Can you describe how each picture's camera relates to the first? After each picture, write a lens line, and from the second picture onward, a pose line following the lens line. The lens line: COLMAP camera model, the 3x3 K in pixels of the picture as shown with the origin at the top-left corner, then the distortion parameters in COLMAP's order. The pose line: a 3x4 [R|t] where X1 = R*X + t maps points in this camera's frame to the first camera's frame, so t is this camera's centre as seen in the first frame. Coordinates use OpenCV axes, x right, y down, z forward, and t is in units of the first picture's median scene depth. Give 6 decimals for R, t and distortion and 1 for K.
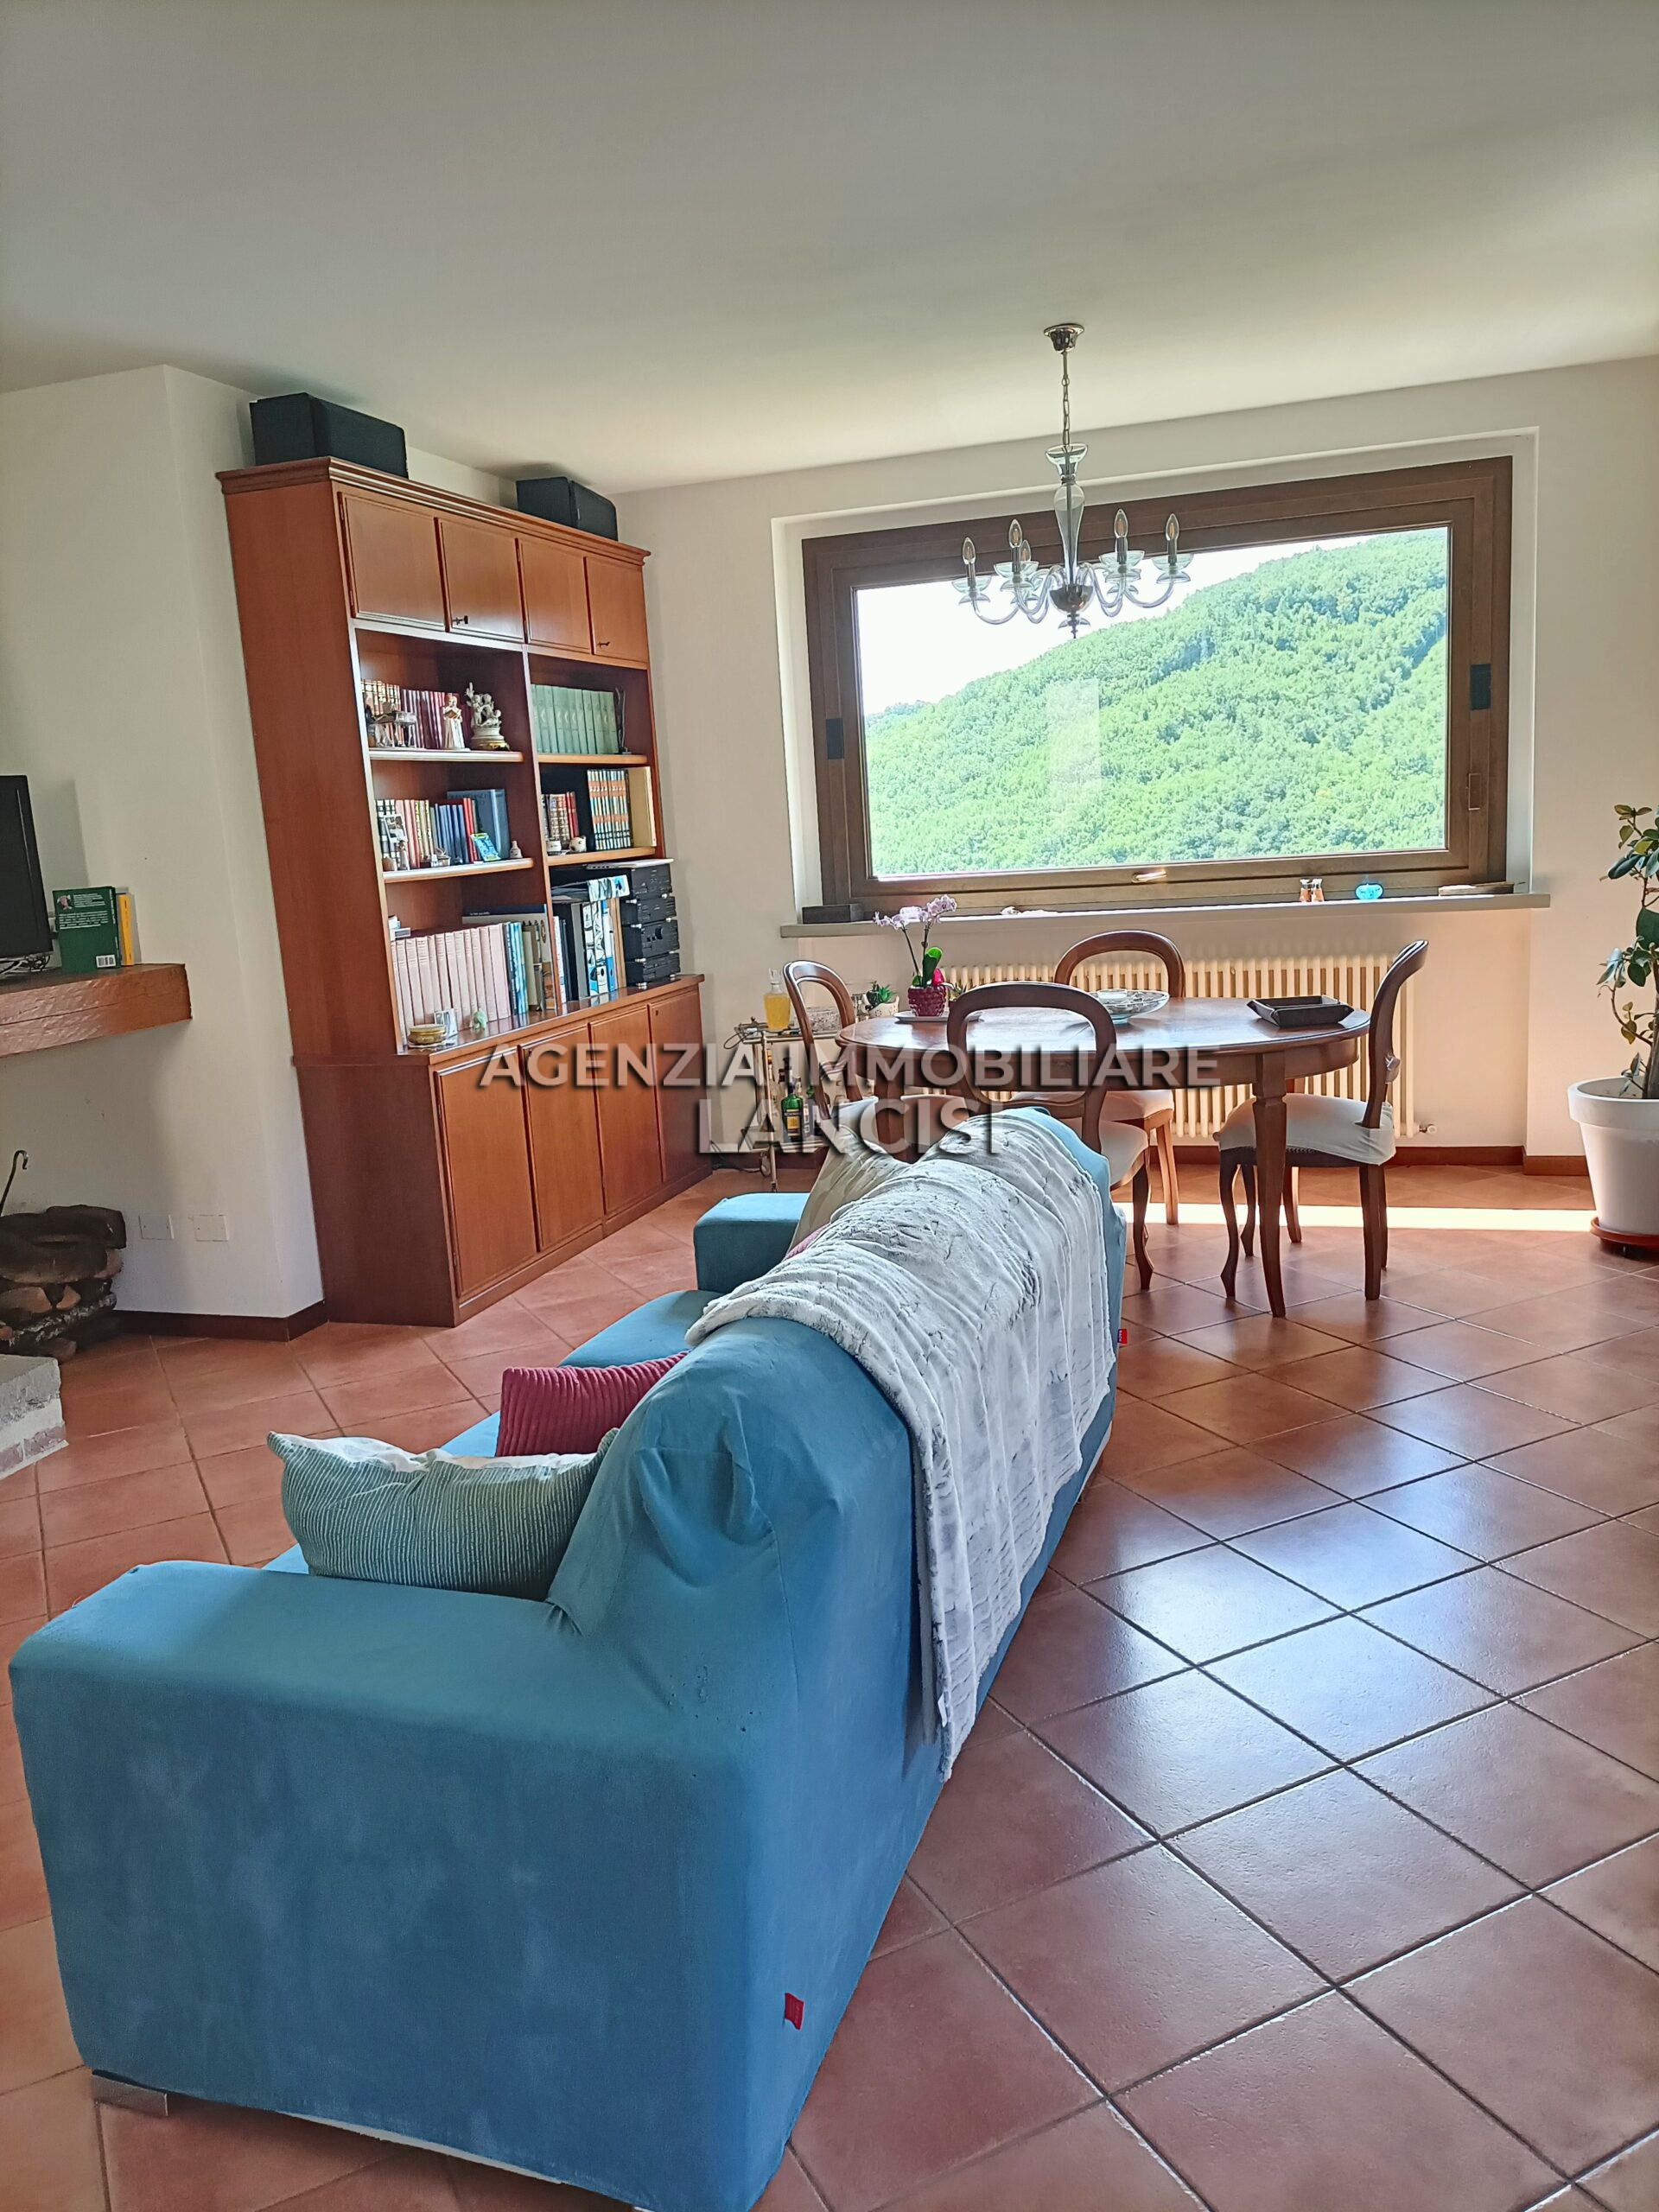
lens RADIAL K [[1619.6, 0, 829.5], [0, 1619.6, 1106.0], [0, 0, 1]] dist [0.114128, -0.256586]
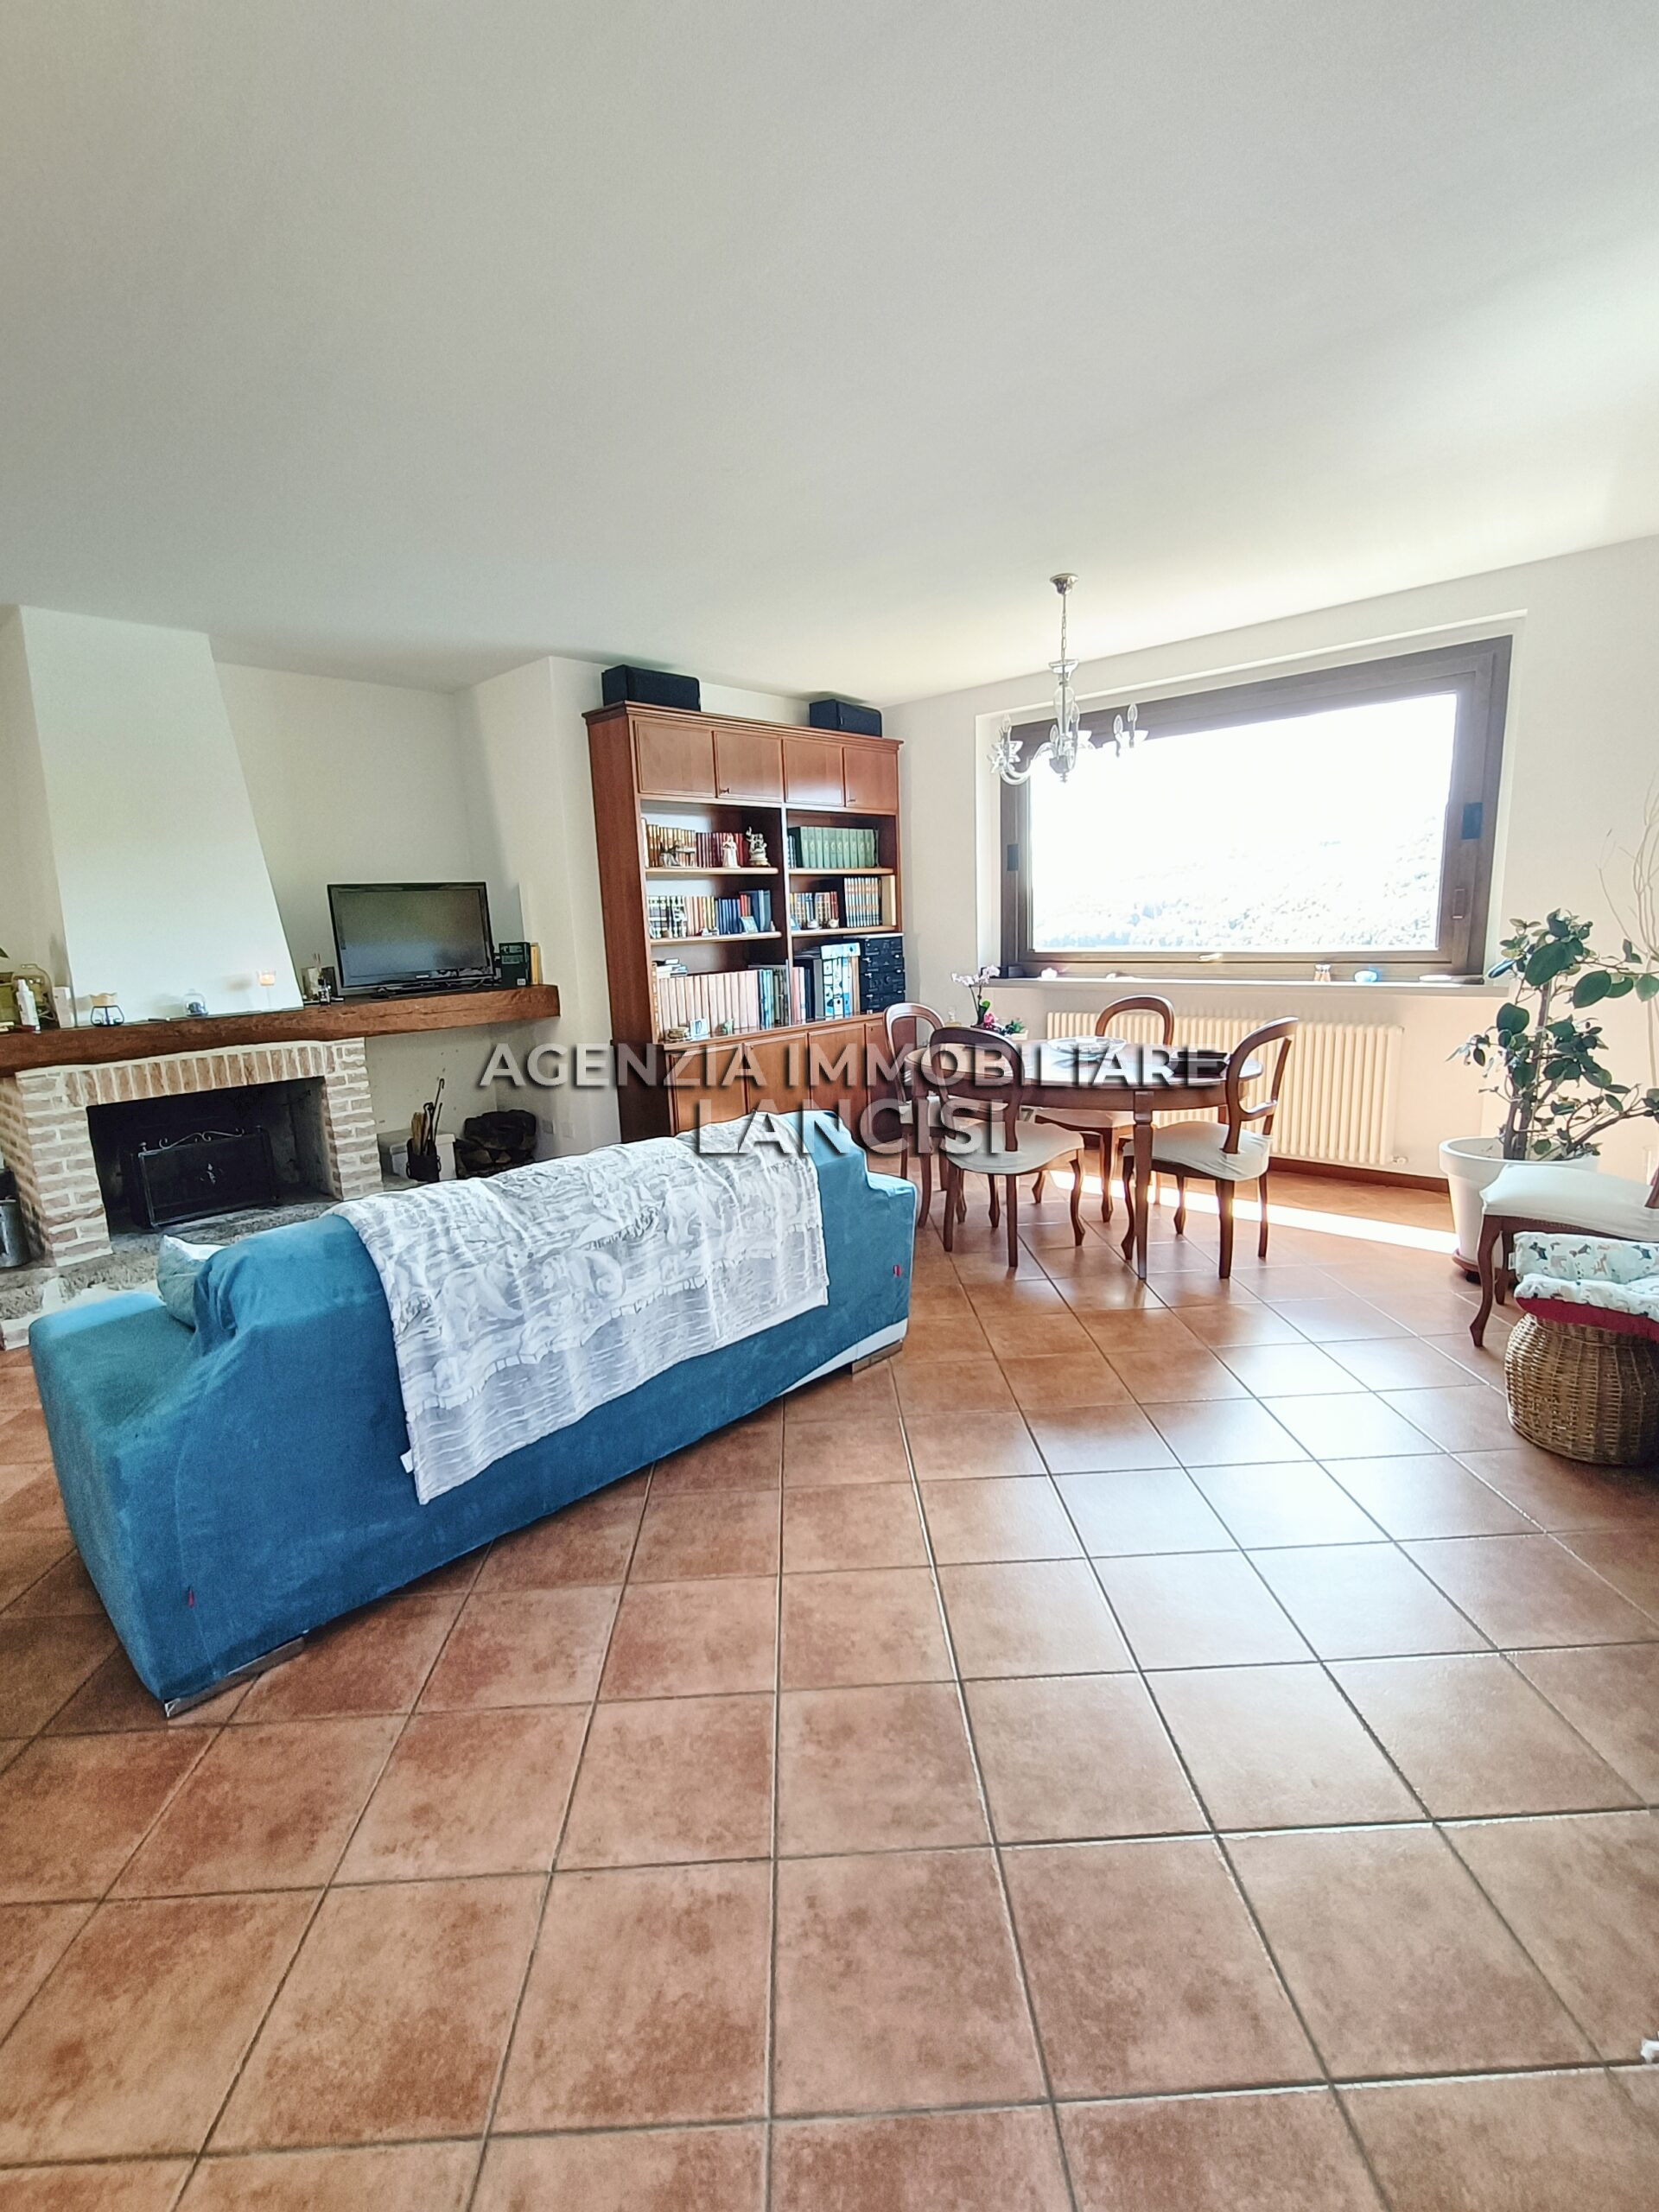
lens RADIAL K [[990.9, 0, 827.4], [0, 990.9, 1113.4], [0, 0, 1]] dist [-0.016233, -0.000029]
pose [[0.905082, 0.105277, -0.411999, 0.290474], [-0.089964, 0.994344, 0.056448, -0.027894], [0.415611, -0.014025, 0.909434, 0.093848]]
